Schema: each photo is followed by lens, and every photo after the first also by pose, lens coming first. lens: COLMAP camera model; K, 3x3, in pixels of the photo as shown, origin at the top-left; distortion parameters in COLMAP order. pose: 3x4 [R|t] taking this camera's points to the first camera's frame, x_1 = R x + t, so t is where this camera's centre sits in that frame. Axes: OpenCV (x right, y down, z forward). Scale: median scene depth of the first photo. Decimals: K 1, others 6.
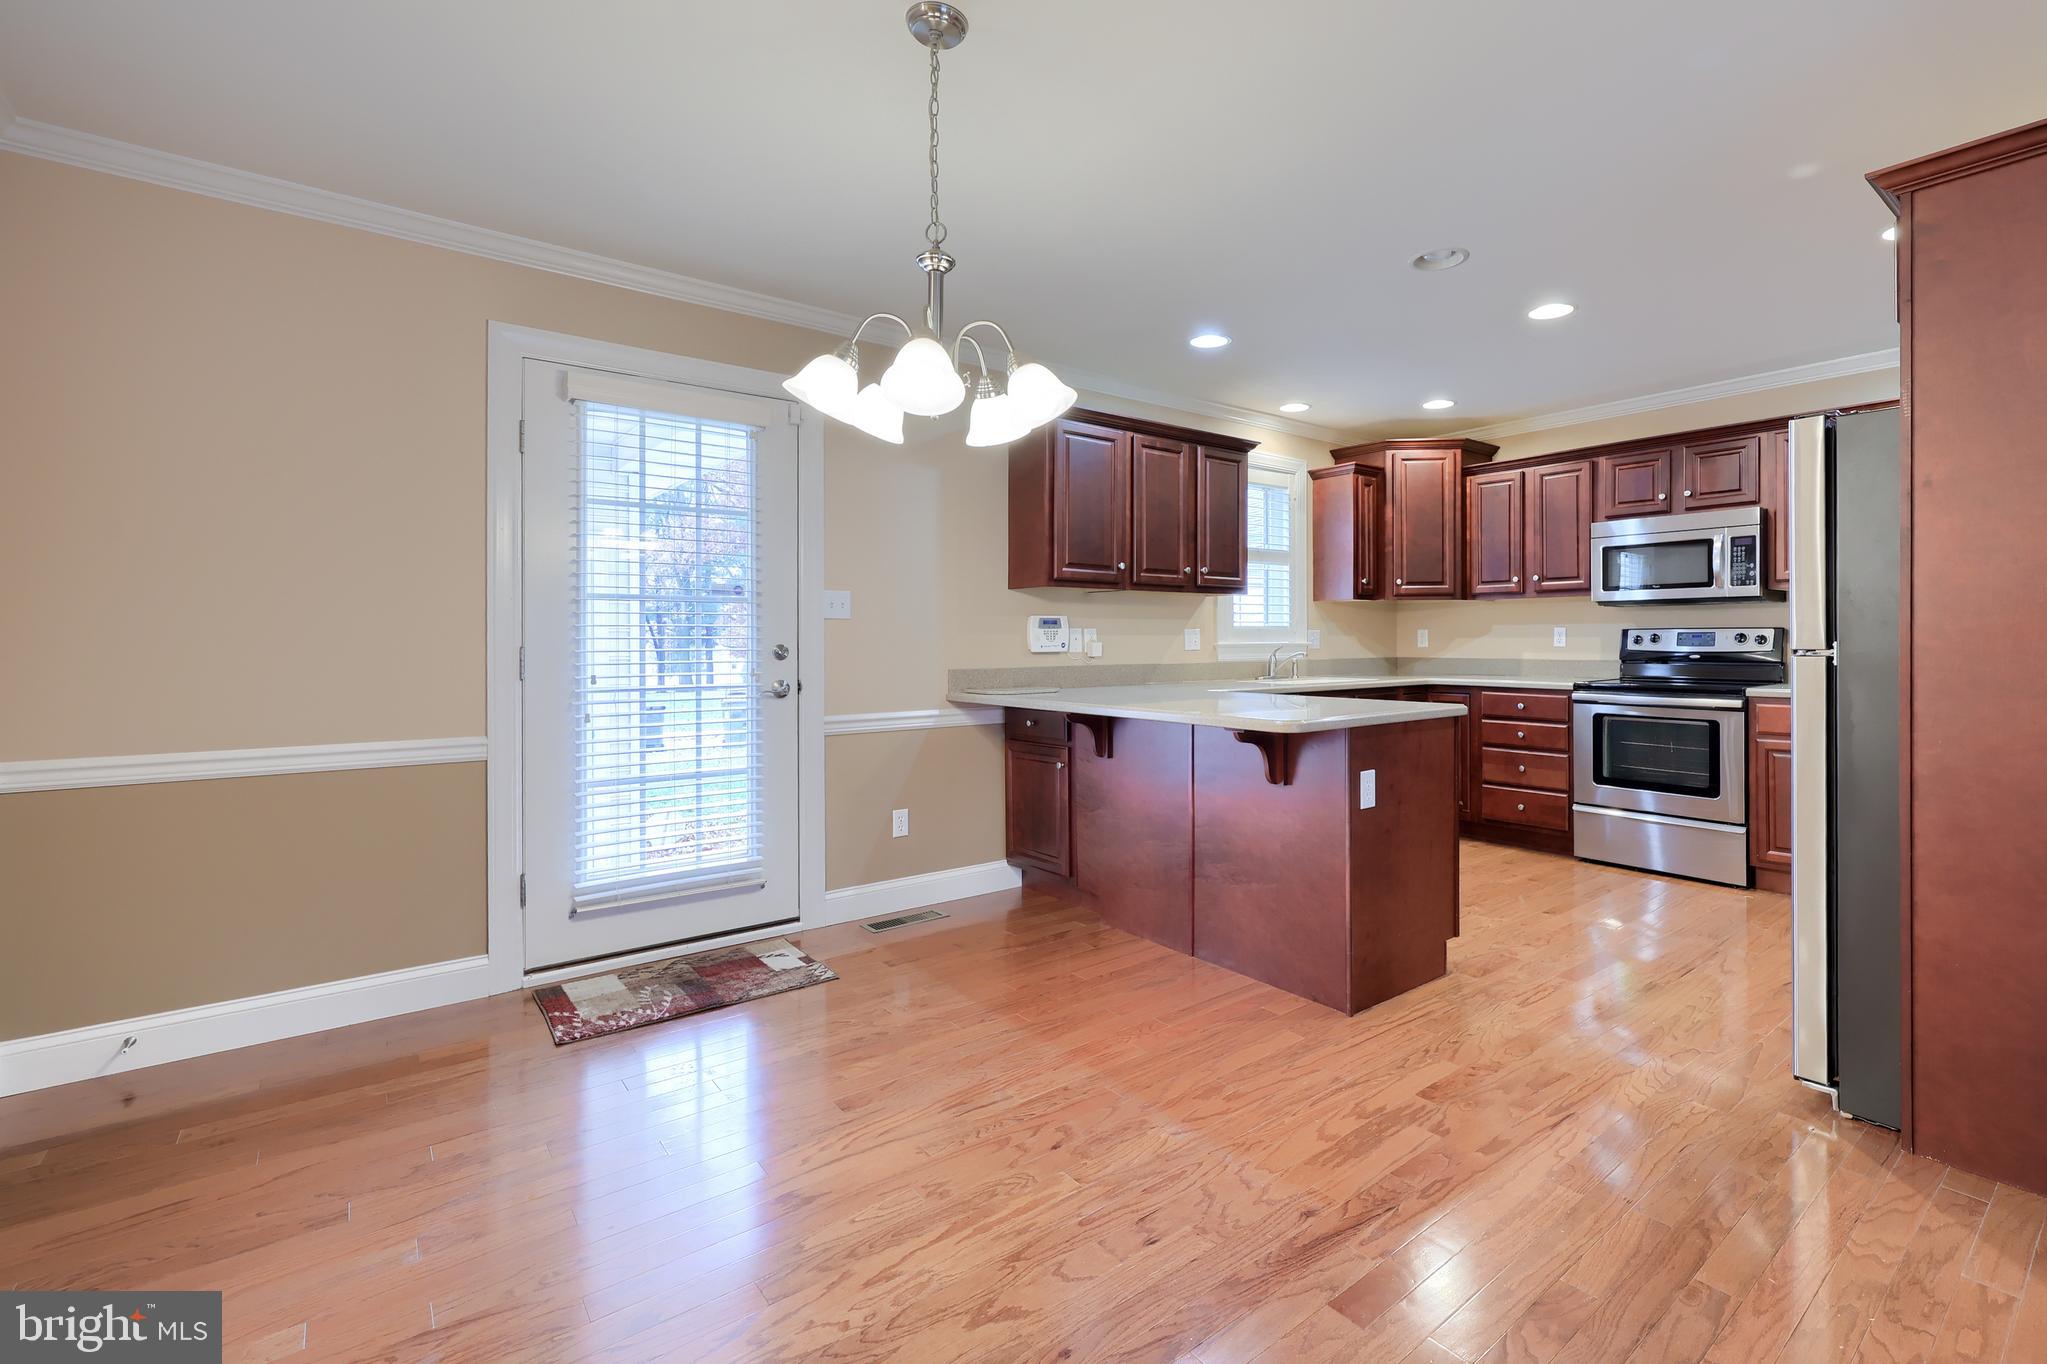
lens RADIAL K [[918.4, 0, 1122.7], [0, 918.4, 640.2], [0, 0, 1]] dist [-0.002895, 0.000726]
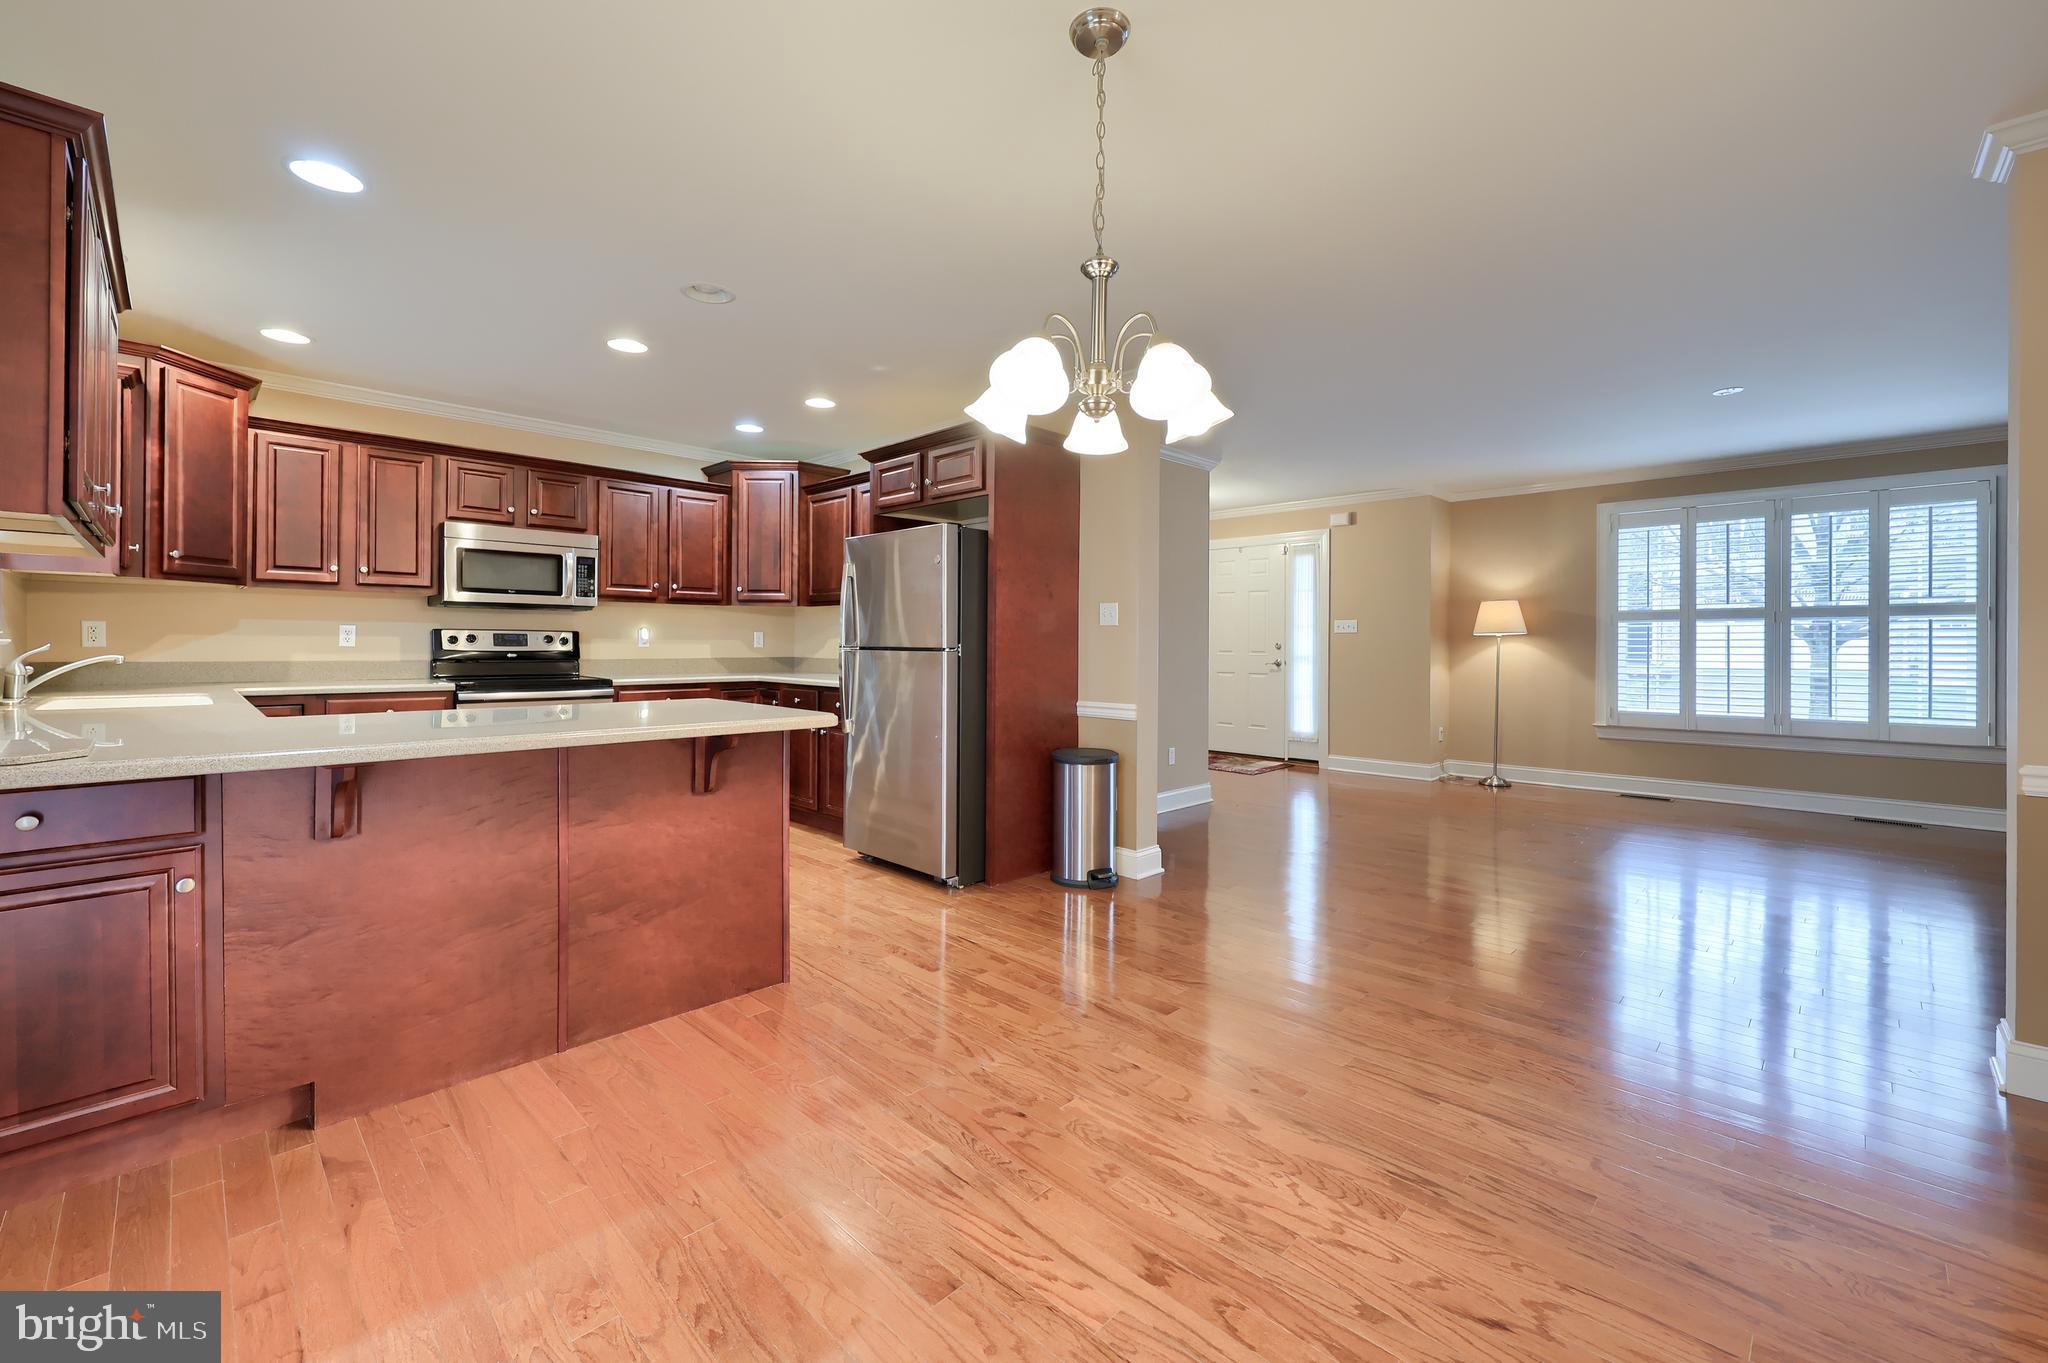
lens RADIAL K [[833.8, 0, 1020.4], [0, 833.8, 645.8], [0, 0, 1]] dist [-0.000810, -0.000274]
pose [[-0.090224, -0.000432, 0.995921, -0.664756], [-0.006797, 0.999977, -0.000182, 0.003317], [-0.995898, -0.006786, -0.090225, 0.697550]]
